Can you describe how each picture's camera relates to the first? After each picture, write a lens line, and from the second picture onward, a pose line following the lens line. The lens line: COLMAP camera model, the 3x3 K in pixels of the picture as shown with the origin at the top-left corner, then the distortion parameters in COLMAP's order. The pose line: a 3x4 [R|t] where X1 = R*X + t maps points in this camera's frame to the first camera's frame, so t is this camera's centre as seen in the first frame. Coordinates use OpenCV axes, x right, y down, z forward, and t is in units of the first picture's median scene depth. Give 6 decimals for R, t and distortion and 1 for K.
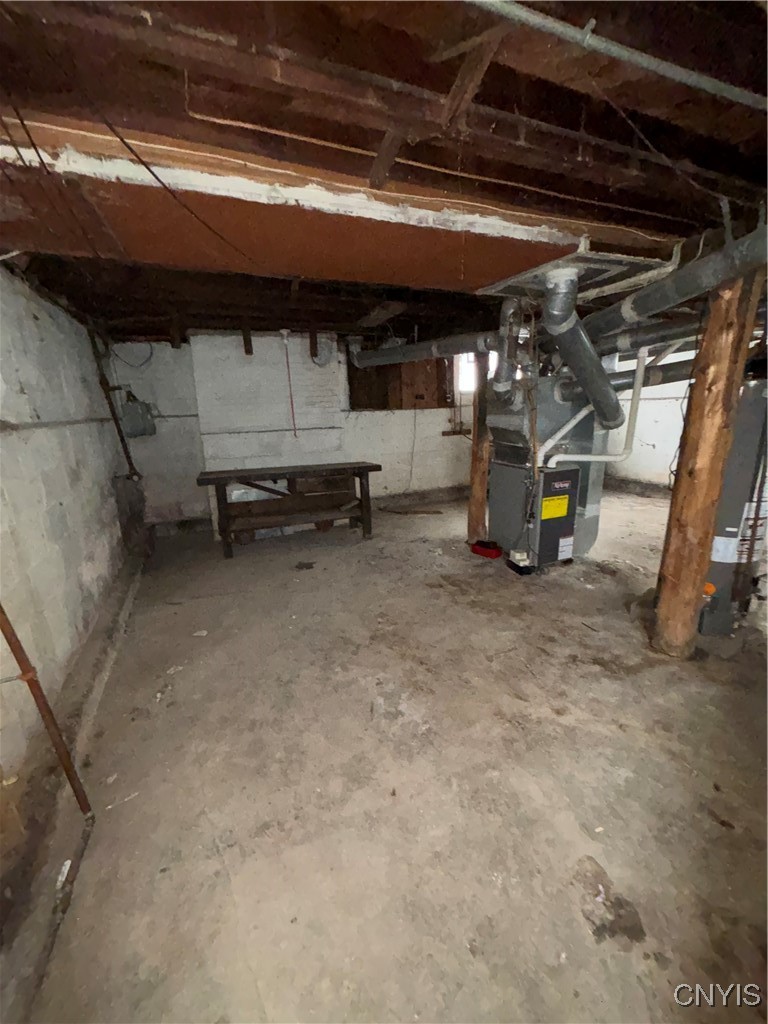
lens RADIAL K [[414.0, 0, 384.9], [0, 414.0, 515.3], [0, 0, 1]] dist [-0.002361, 0.001863]
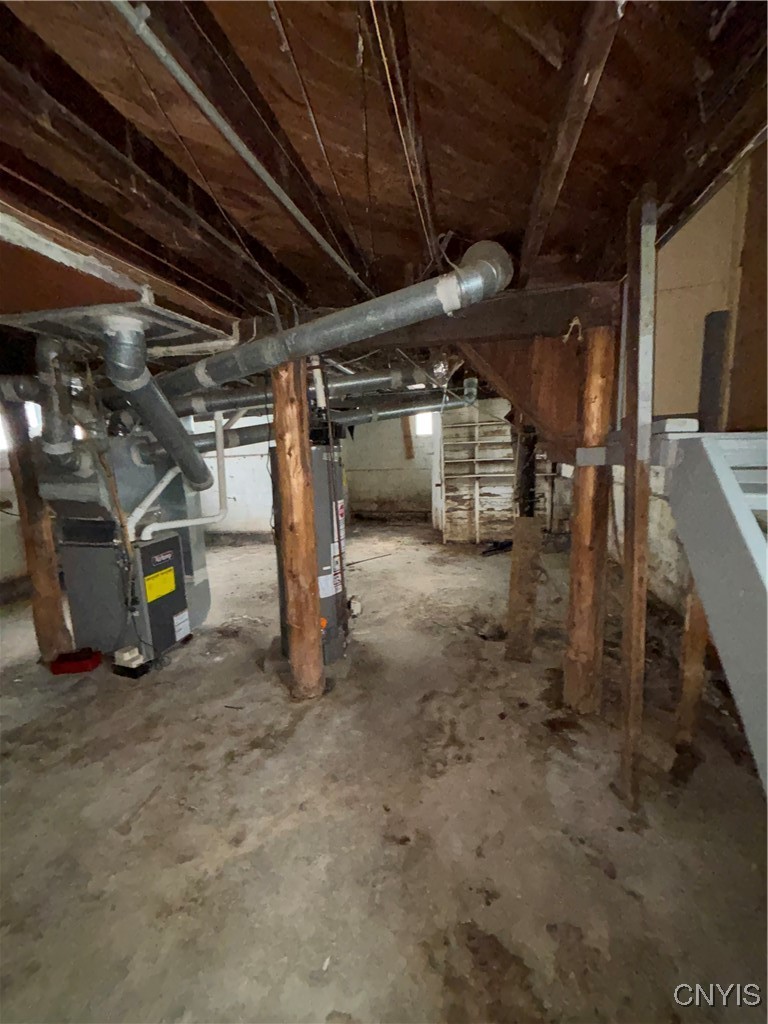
lens RADIAL K [[414.0, 0, 382.4], [0, 414.0, 509.6], [0, 0, 1]] dist [-0.002361, 0.001863]
pose [[0.583315, -0.119600, 0.803392, 0.010005], [0.231412, 0.972578, -0.023234, -0.057870], [-0.778583, 0.199467, 0.594996, 0.134850]]
